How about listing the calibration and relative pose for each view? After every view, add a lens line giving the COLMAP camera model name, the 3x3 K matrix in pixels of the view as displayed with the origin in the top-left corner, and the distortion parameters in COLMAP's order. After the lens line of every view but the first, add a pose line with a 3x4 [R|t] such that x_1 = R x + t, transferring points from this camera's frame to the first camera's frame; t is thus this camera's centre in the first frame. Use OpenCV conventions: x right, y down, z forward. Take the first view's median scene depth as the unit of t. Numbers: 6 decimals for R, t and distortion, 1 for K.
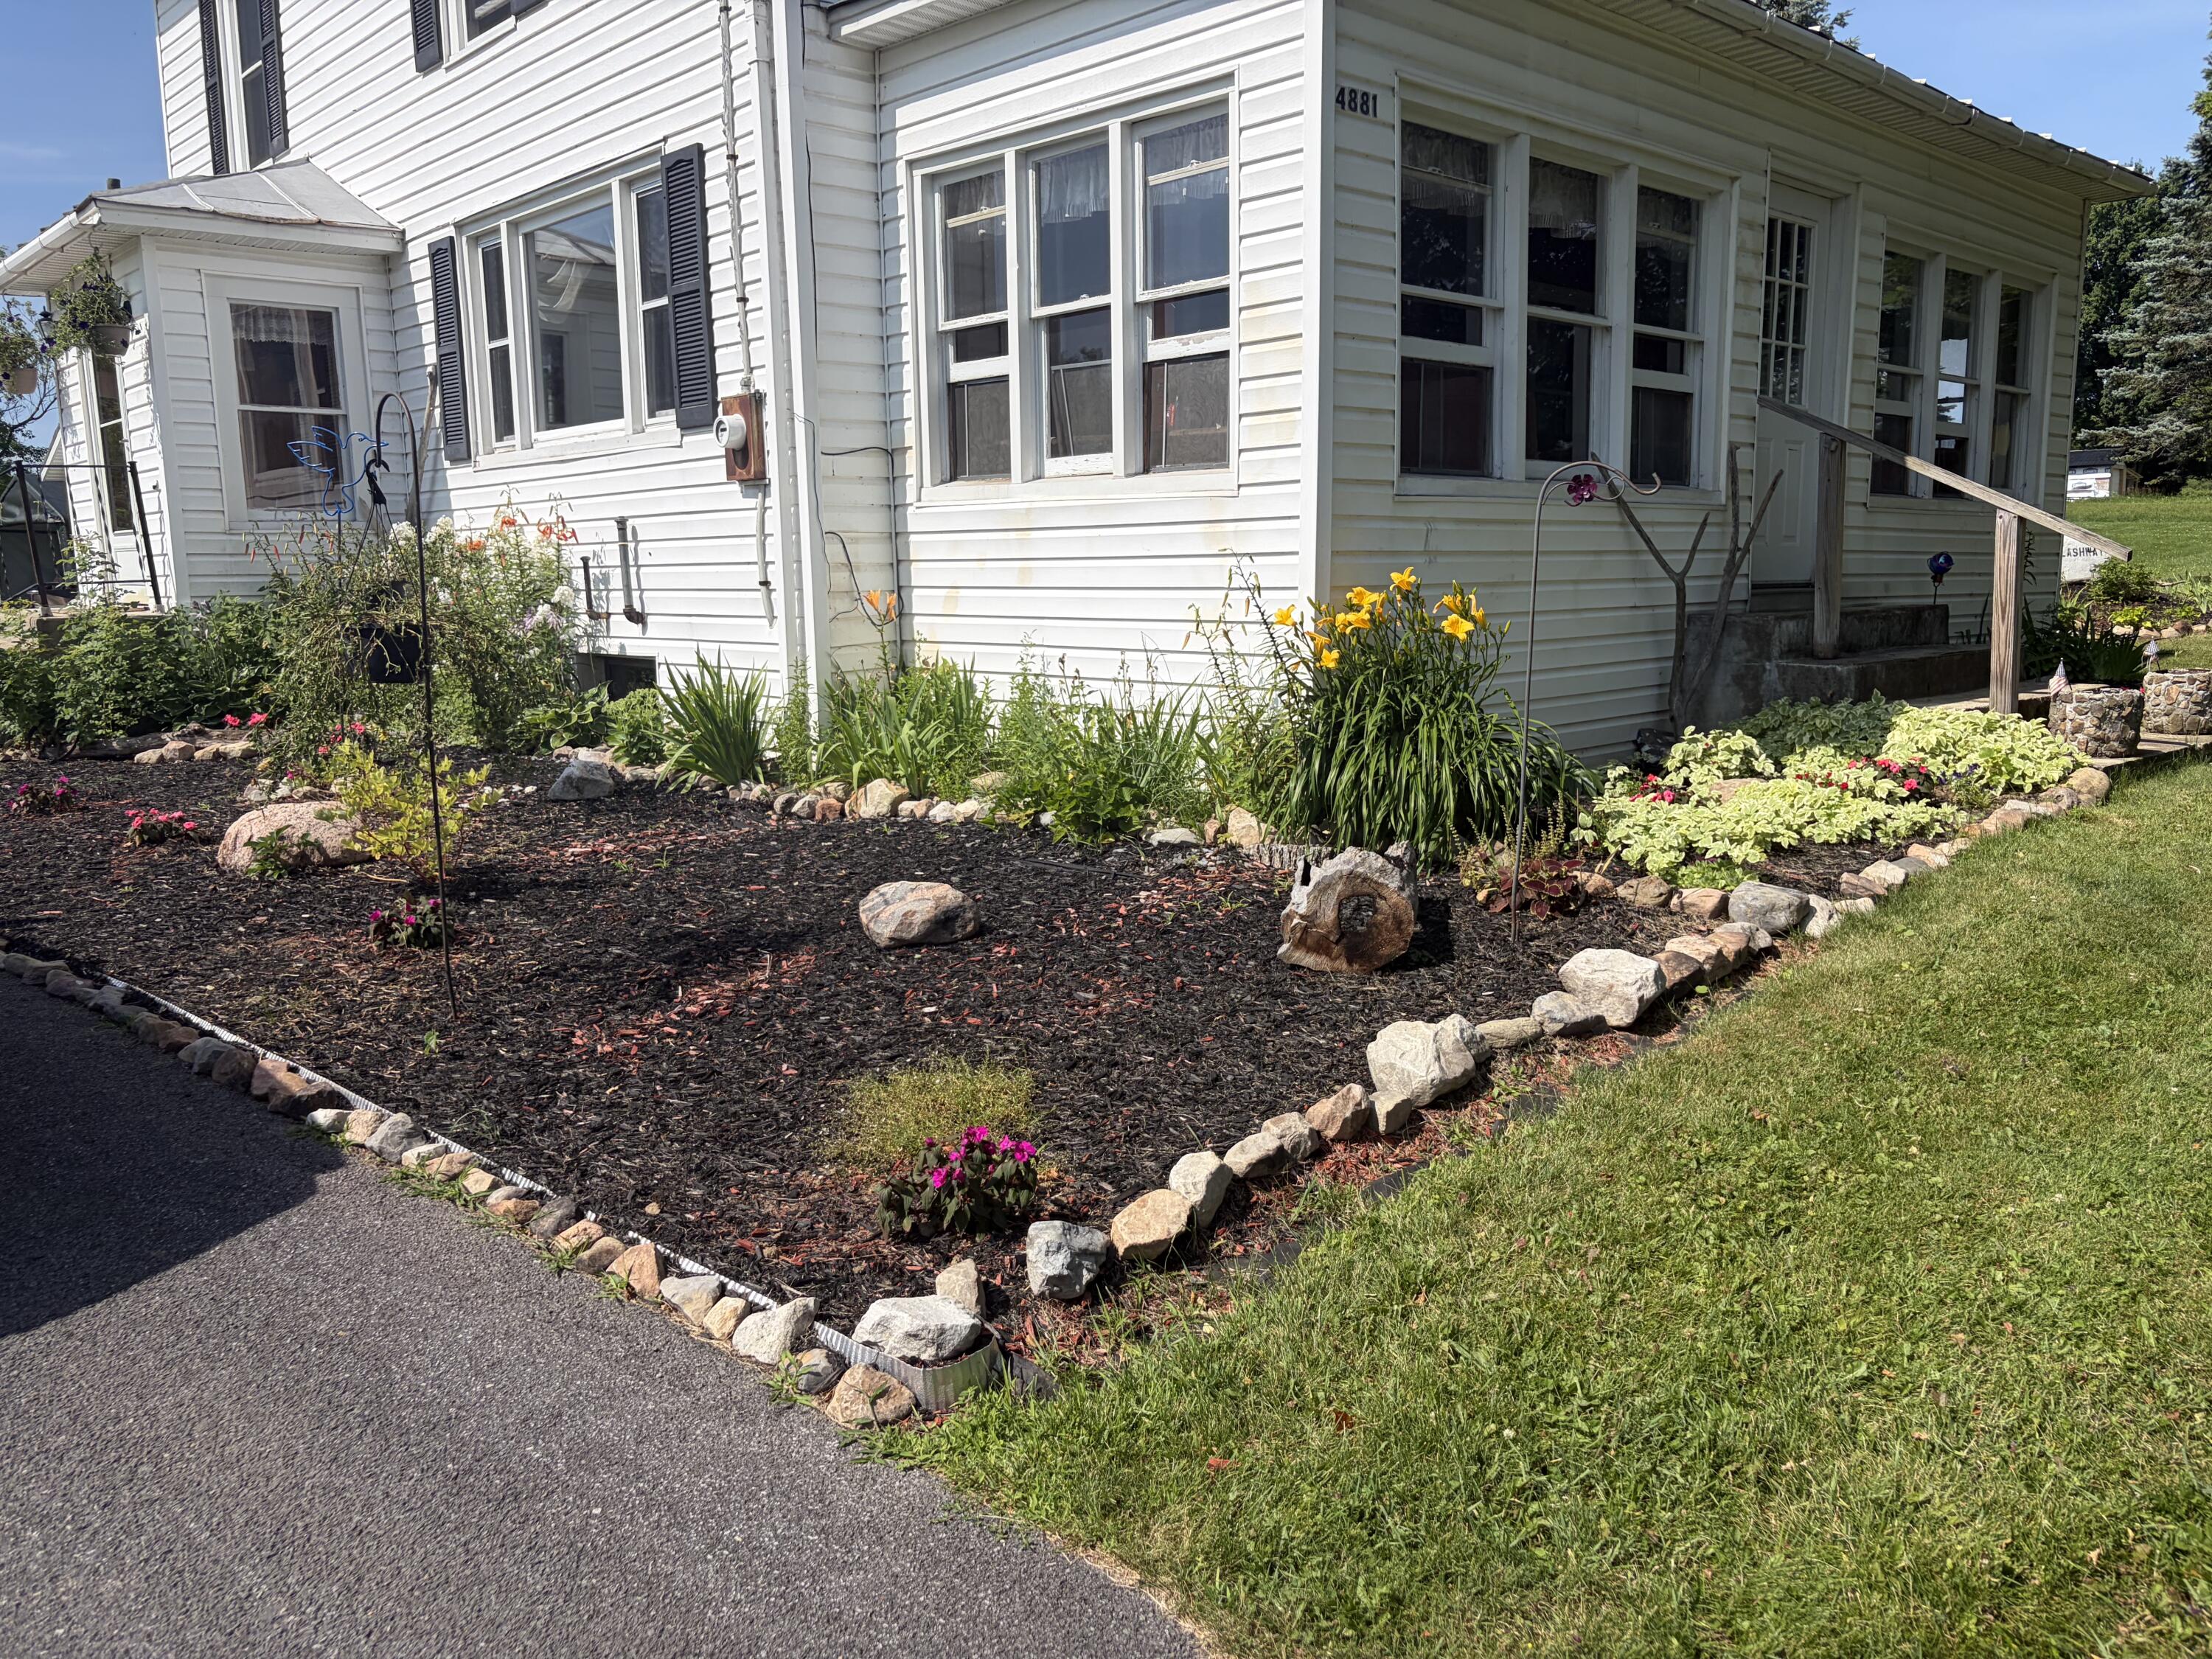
lens RADIAL K [[1661.3, 0, 1084.7], [0, 1661.3, 832.3], [0, 0, 1]] dist [0.054693, -0.064487]
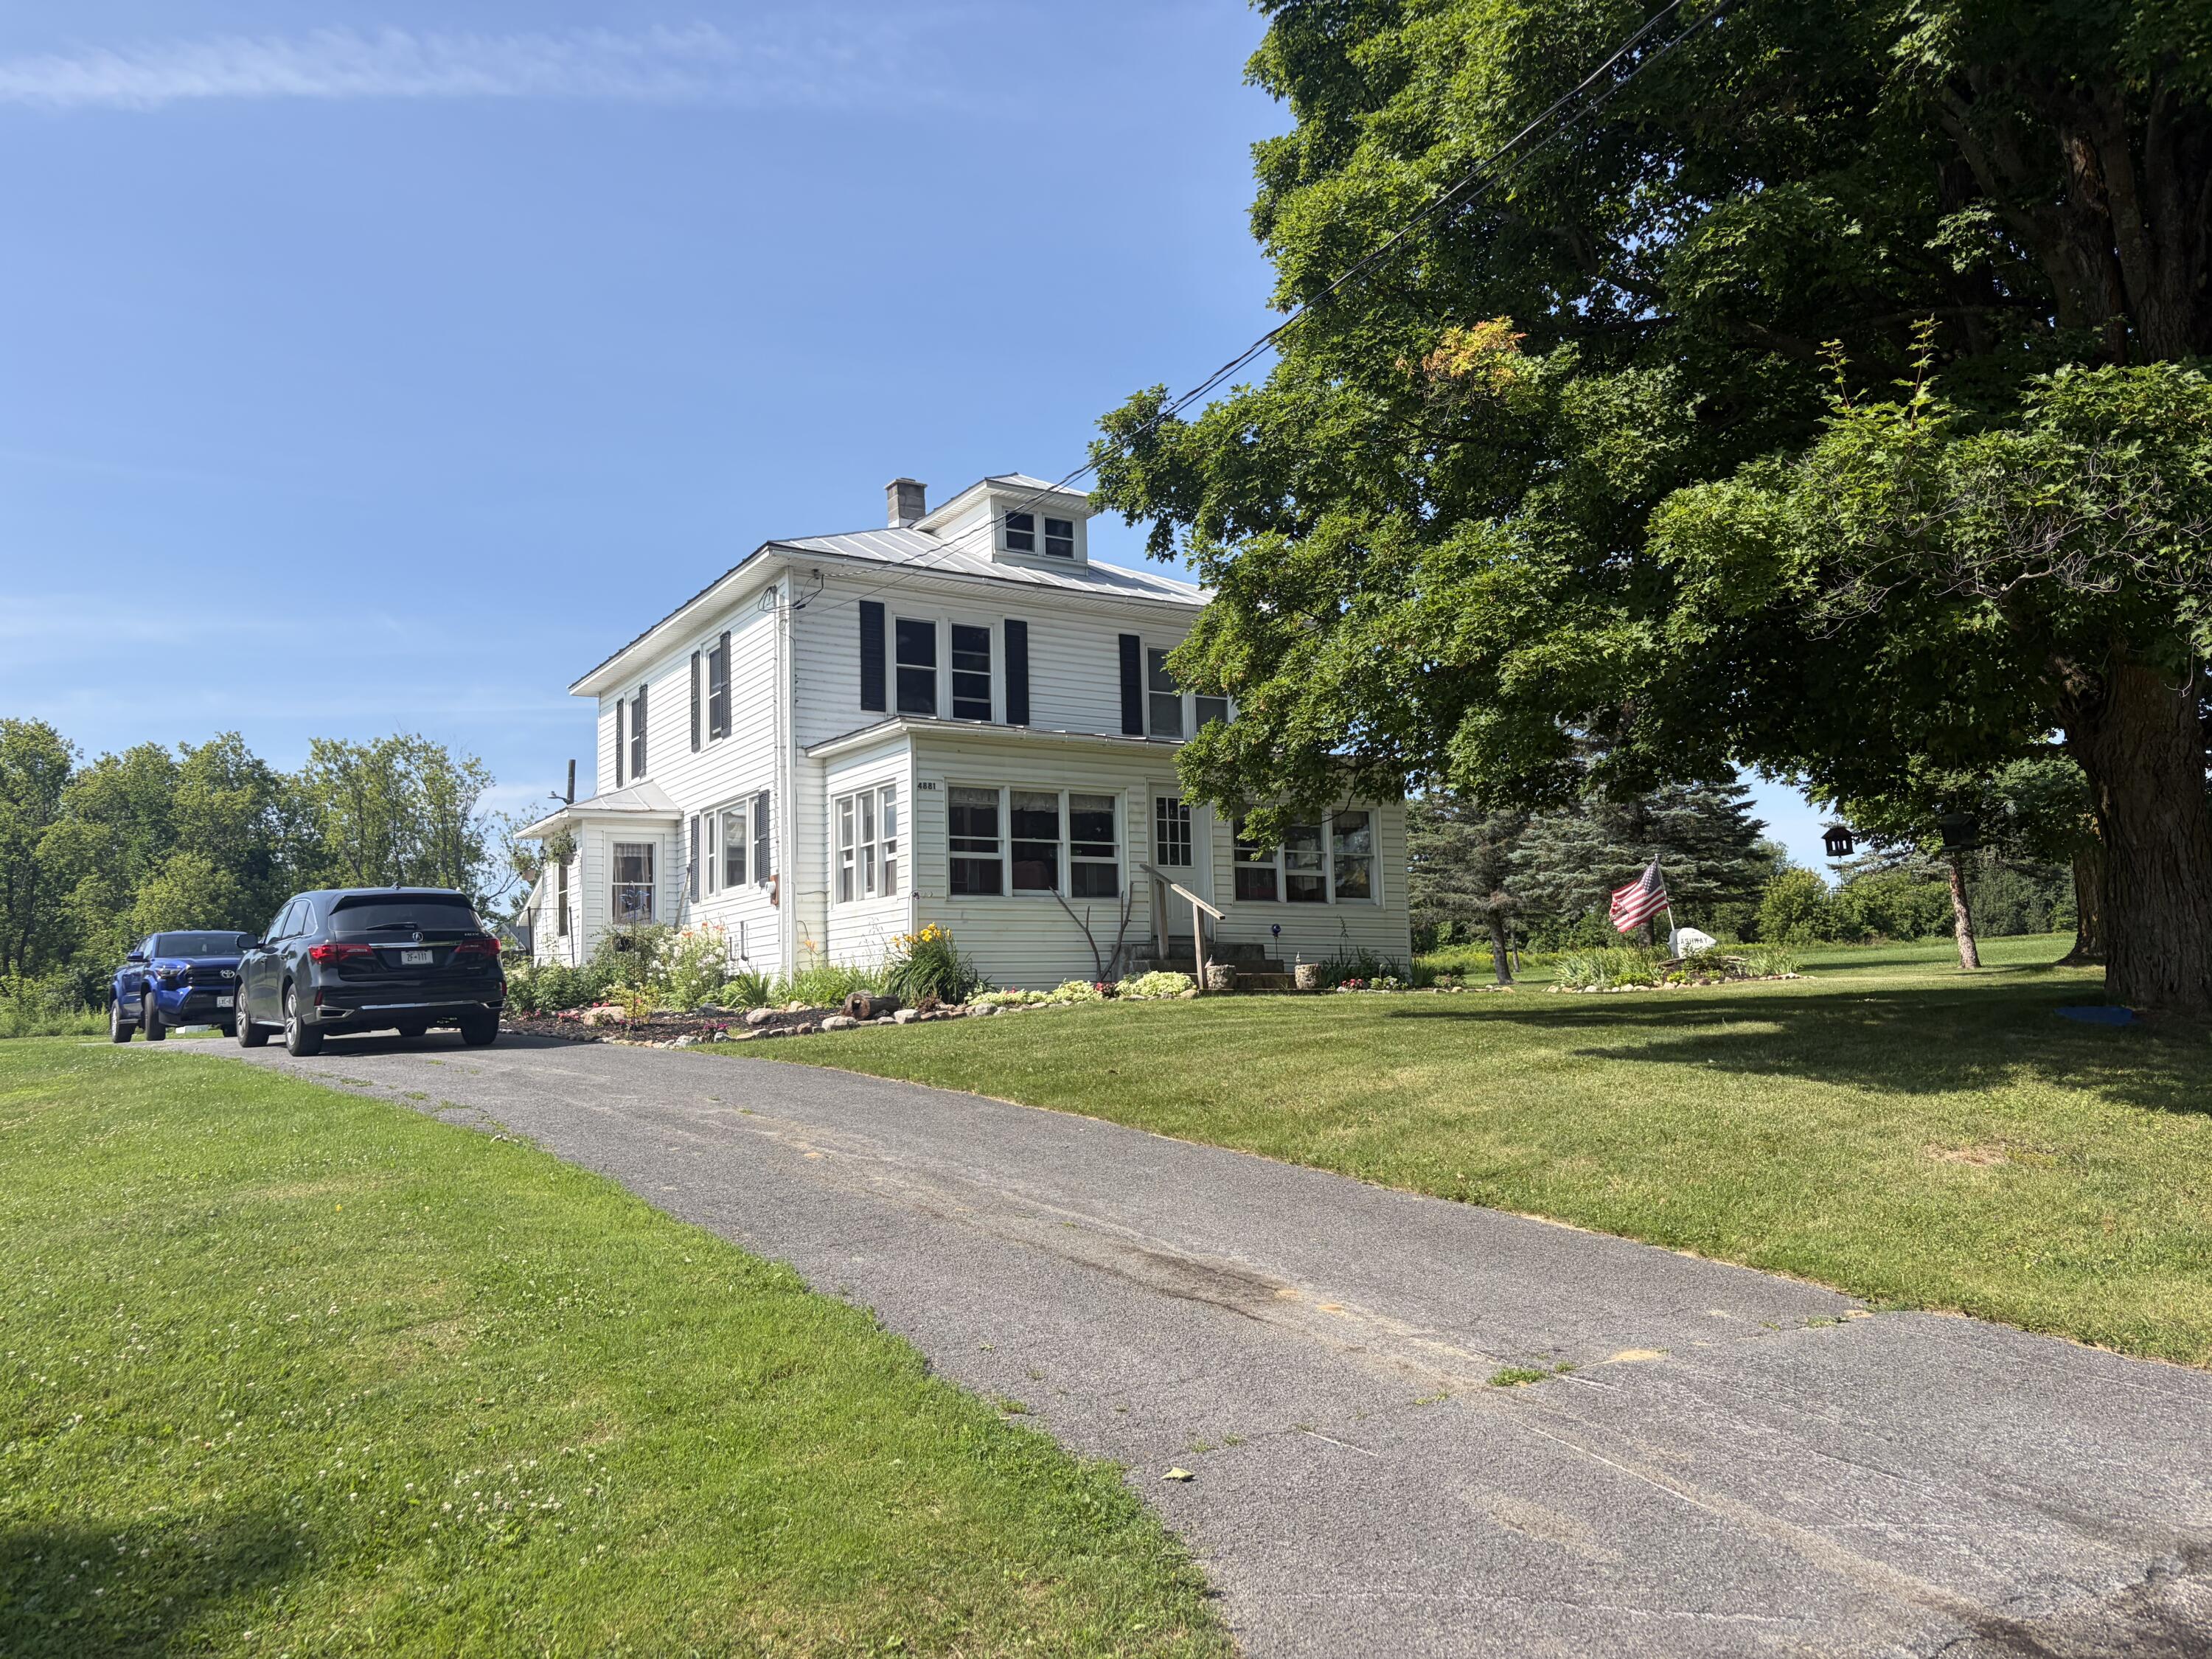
lens RADIAL K [[1661.3, 0, 1118.5], [0, 1661.3, 841.7], [0, 0, 1]] dist [0.054693, -0.064487]
pose [[0.983244, -0.030135, -0.179785, 0.850131], [-0.017151, 0.966573, -0.255816, 0.382468], [0.181485, 0.254613, 0.949861, -1.533986]]
